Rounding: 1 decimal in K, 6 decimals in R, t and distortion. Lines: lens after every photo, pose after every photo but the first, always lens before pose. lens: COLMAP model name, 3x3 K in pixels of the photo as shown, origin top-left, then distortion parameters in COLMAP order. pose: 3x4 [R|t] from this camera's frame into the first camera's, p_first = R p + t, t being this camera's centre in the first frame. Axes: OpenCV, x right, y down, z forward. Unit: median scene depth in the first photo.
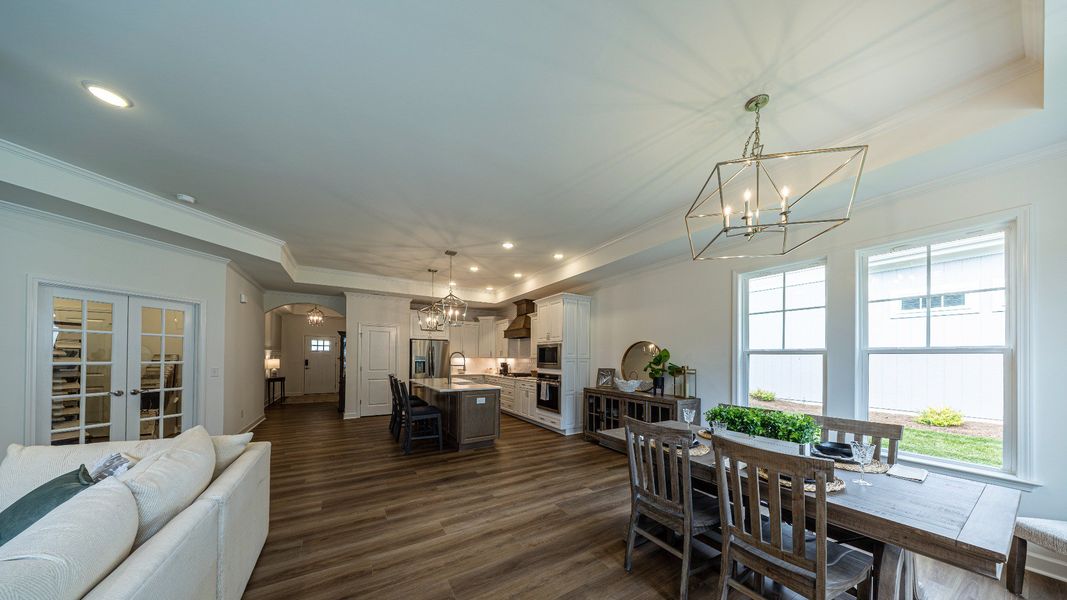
lens RADIAL K [[310.4, 0, 528.6], [0, 310.4, 353.4], [0, 0, 1]] dist [-0.000789, -0.000055]
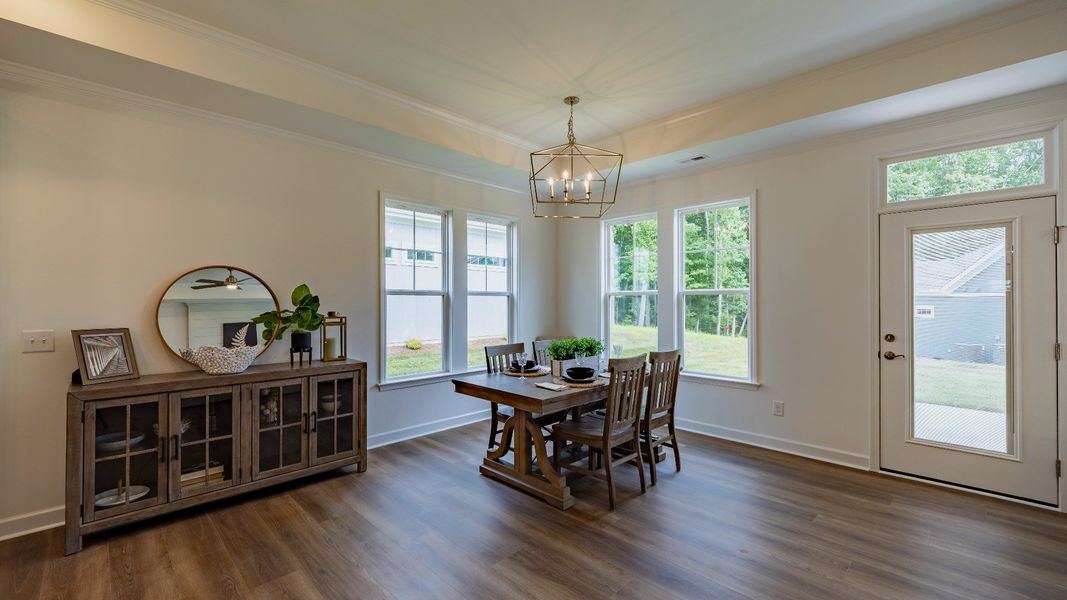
lens RADIAL K [[440.1, 0, 533.5], [0, 440.1, 300.0], [0, 0, 1]] dist [0.001417, 0.000514]
pose [[-0.251435, -0.005112, 0.967861, -0.278814], [-0.009865, 0.999948, 0.002718, 0.004905], [-0.967824, -0.008865, -0.251472, 0.455471]]
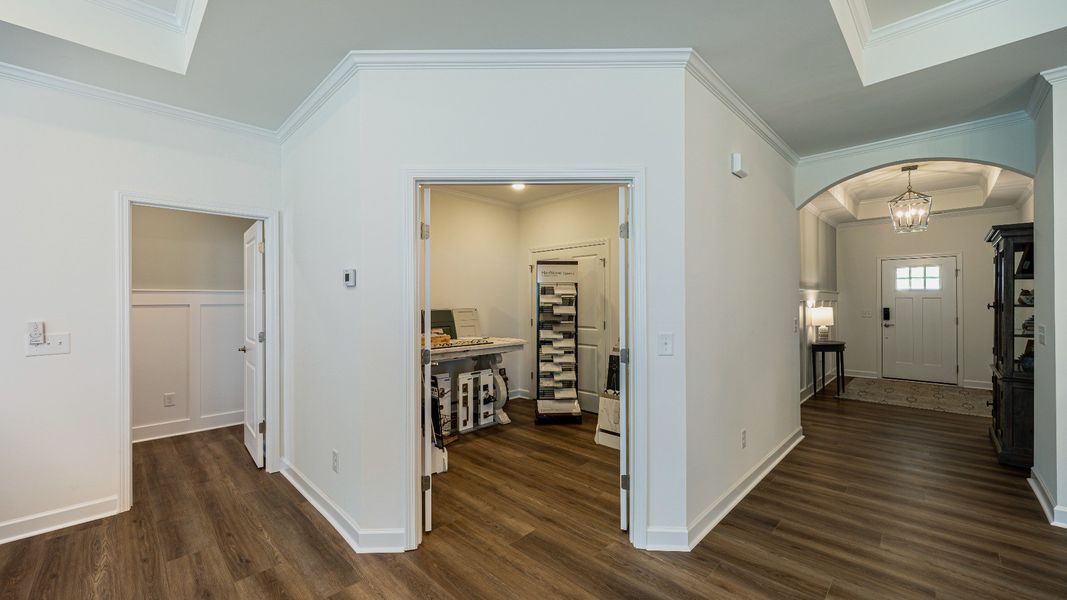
lens RADIAL K [[413.4, 0, 533.5], [0, 413.4, 300.0], [0, 0, 1]] dist [-0.008856, -0.000019]
pose [[0.252004, -0.010522, -0.967669, -0.327554], [0.017789, 0.999822, -0.006239, 0.002079], [0.967563, -0.015642, 0.252147, 0.424826]]
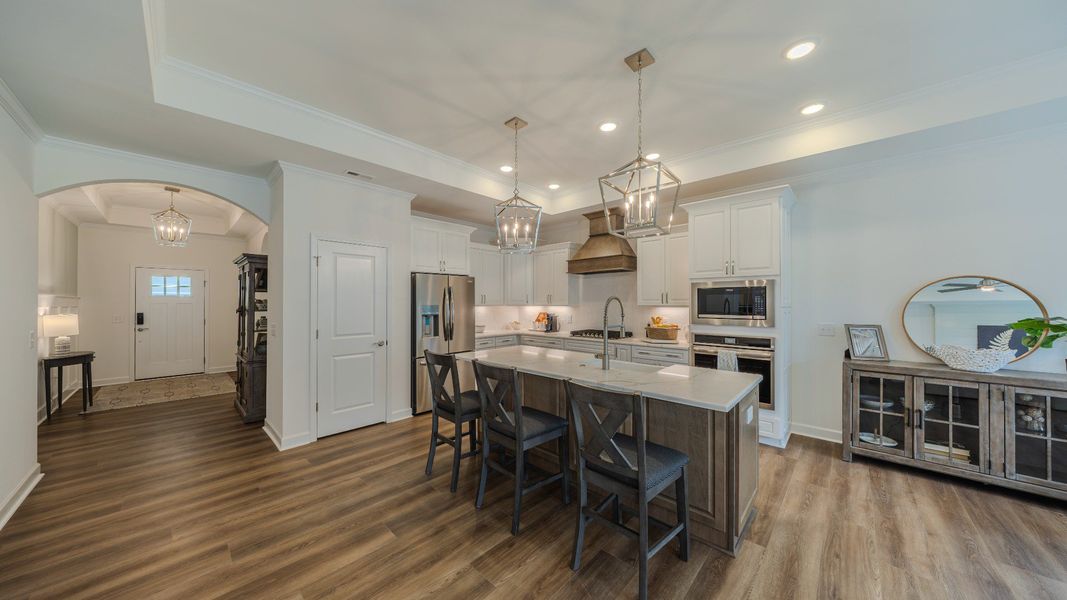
lens RADIAL K [[341.3, 0, 526.2], [0, 341.3, 298.7], [0, 0, 1]] dist [-0.017992, 0.003732]
pose [[0.962856, -0.006354, 0.269940, -0.358438], [0.005739, 0.999979, 0.003070, -0.003080], [-0.269954, -0.001407, 0.962872, 0.415767]]
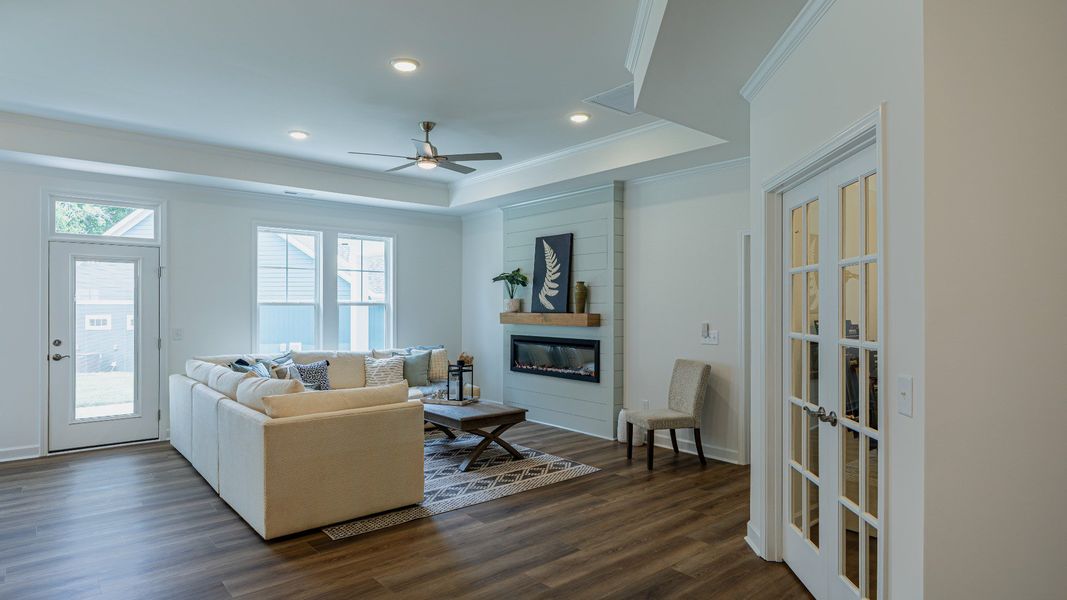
lens RADIAL K [[576.0, 0, 528.3], [0, 576.0, 309.7], [0, 0, 1]] dist [-0.003511, -0.000649]
pose [[-0.985391, -0.009359, -0.170047, -0.400527], [-0.007532, 0.999907, -0.011384, 0.003307], [0.170138, -0.009937, -0.985370, 0.820322]]
